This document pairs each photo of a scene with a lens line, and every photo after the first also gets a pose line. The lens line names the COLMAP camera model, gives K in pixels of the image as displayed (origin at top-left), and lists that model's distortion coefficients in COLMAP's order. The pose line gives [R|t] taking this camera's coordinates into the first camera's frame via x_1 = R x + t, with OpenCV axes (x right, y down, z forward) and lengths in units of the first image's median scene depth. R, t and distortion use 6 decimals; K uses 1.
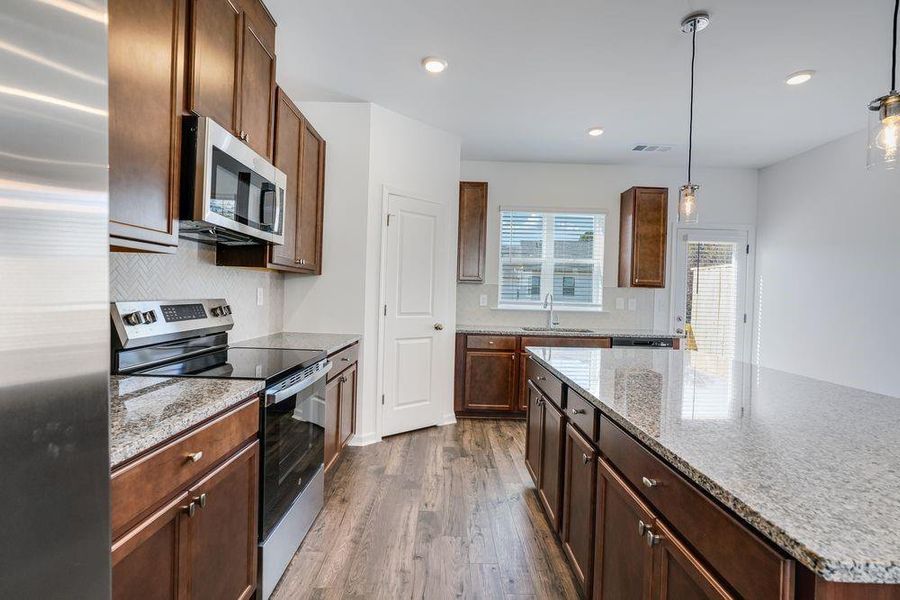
lens RADIAL K [[398.8, 0, 449.0], [0, 398.8, 306.3], [0, 0, 1]] dist [0.000648, 0.000276]
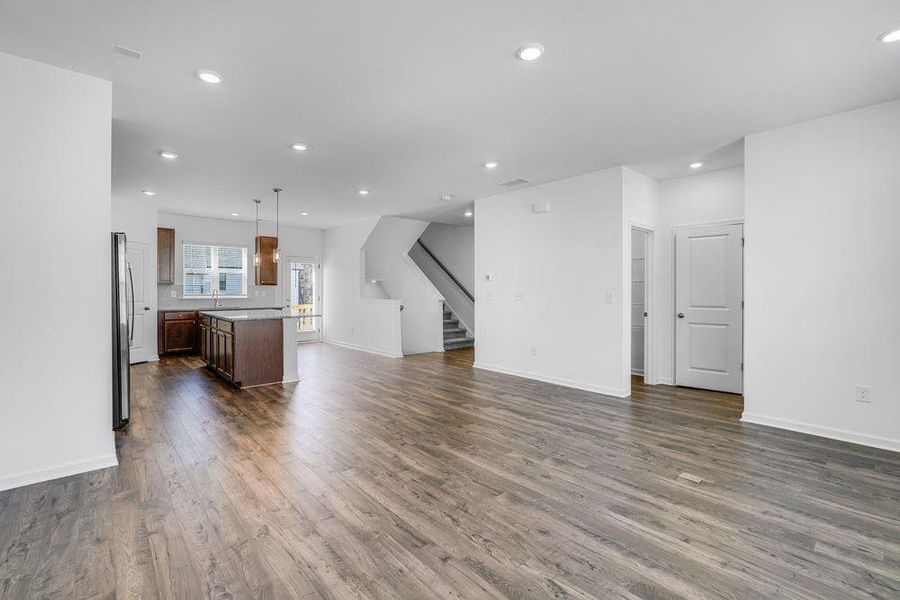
lens RADIAL K [[394.7, 0, 449.2], [0, 394.7, 294.5], [0, 0, 1]] dist [-0.011803, 0.000178]
pose [[0.747874, -0.029771, 0.663173, -0.200665], [0.037914, 0.999279, 0.002104, 0.040062], [-0.662757, 0.023570, 0.748463, -1.451429]]
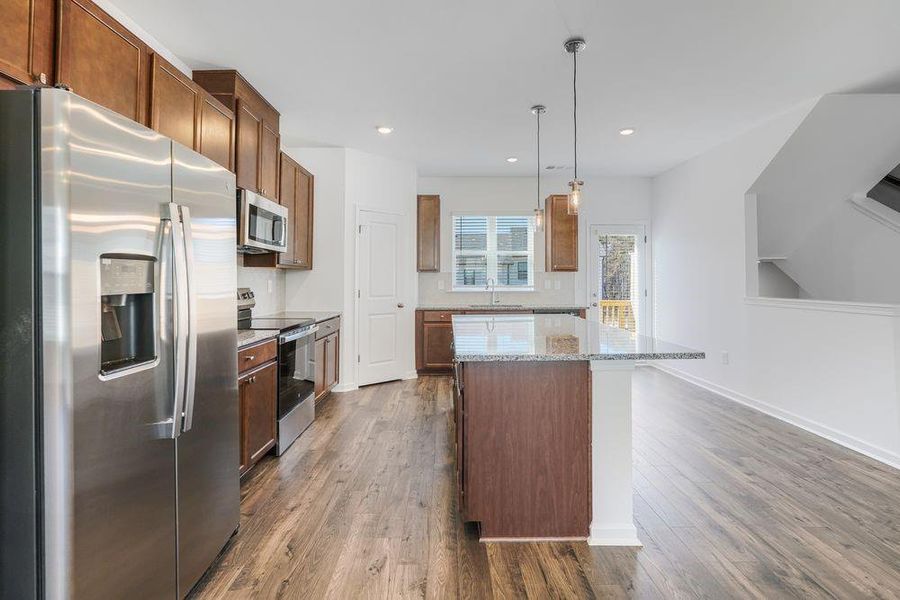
lens RADIAL K [[403.0, 0, 450.0], [0, 403.0, 281.3], [0, 0, 1]] dist [-0.000497, 0.000078]
pose [[0.999626, -0.026796, 0.005393, 0.147120], [0.026940, 0.999223, -0.028762, 0.015248], [-0.004618, 0.028897, 0.999572, -0.396974]]
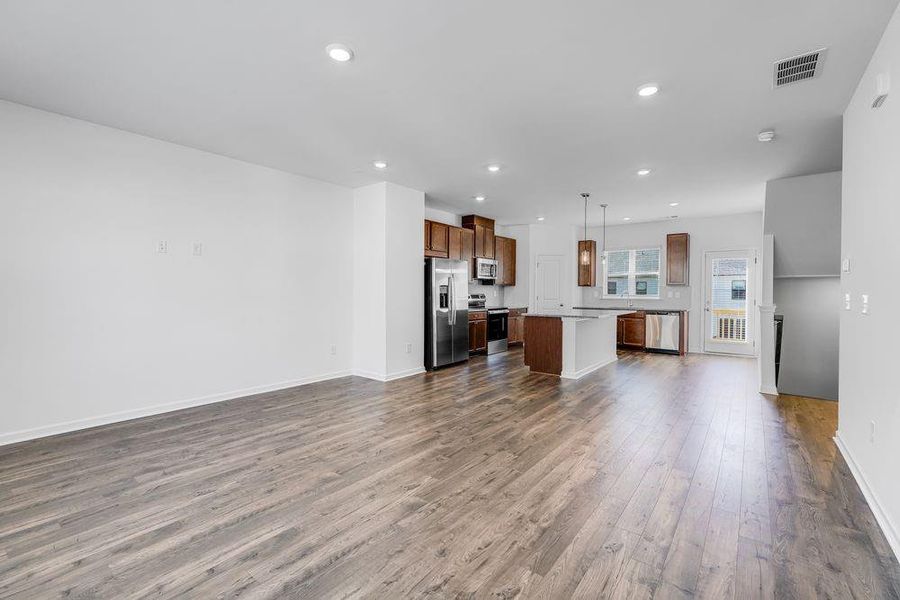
lens RADIAL K [[394.7, 0, 449.2], [0, 394.7, 294.5], [0, 0, 1]] dist [-0.011803, 0.000178]
pose [[0.785584, -0.017258, -0.618514, 1.016330], [-0.002848, 0.999500, -0.031505, 0.072458], [0.618748, 0.026512, 0.785142, -1.460953]]
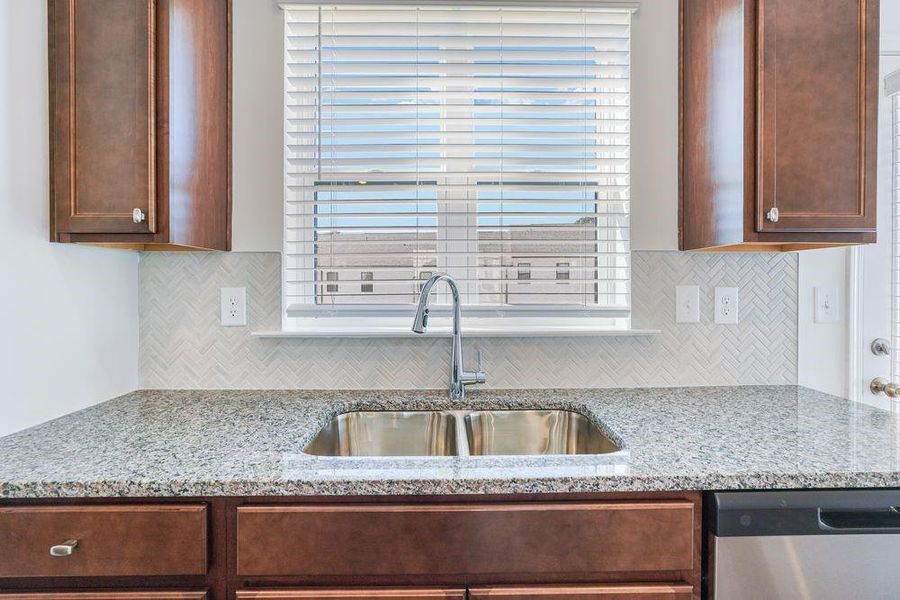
lens RADIAL K [[403.0, 0, 450.0], [0, 403.0, 281.3], [0, 0, 1]] dist [-0.000497, 0.000078]
pose [[0.999620, -0.026510, 0.007575, 0.330574], [0.026708, 0.999269, -0.027358, -0.027562], [-0.006844, 0.027550, 0.999597, 0.935656]]
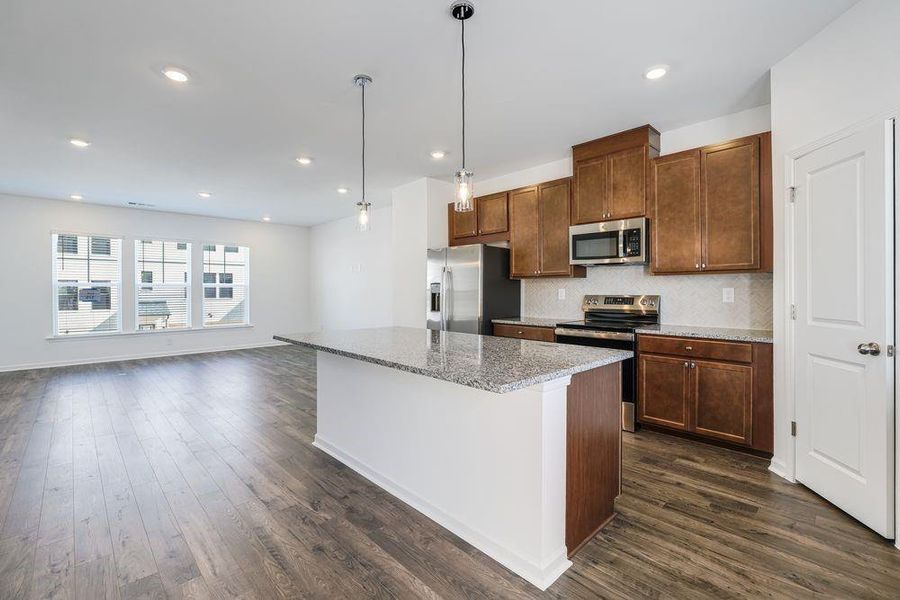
lens RADIAL K [[403.0, 0, 450.0], [0, 403.0, 281.3], [0, 0, 1]] dist [-0.000497, 0.000078]
pose [[-0.731437, -0.043949, -0.680491, 0.840960], [-0.039528, 0.998976, -0.022031, -0.002750], [0.680762, 0.010785, -0.732425, 1.106193]]
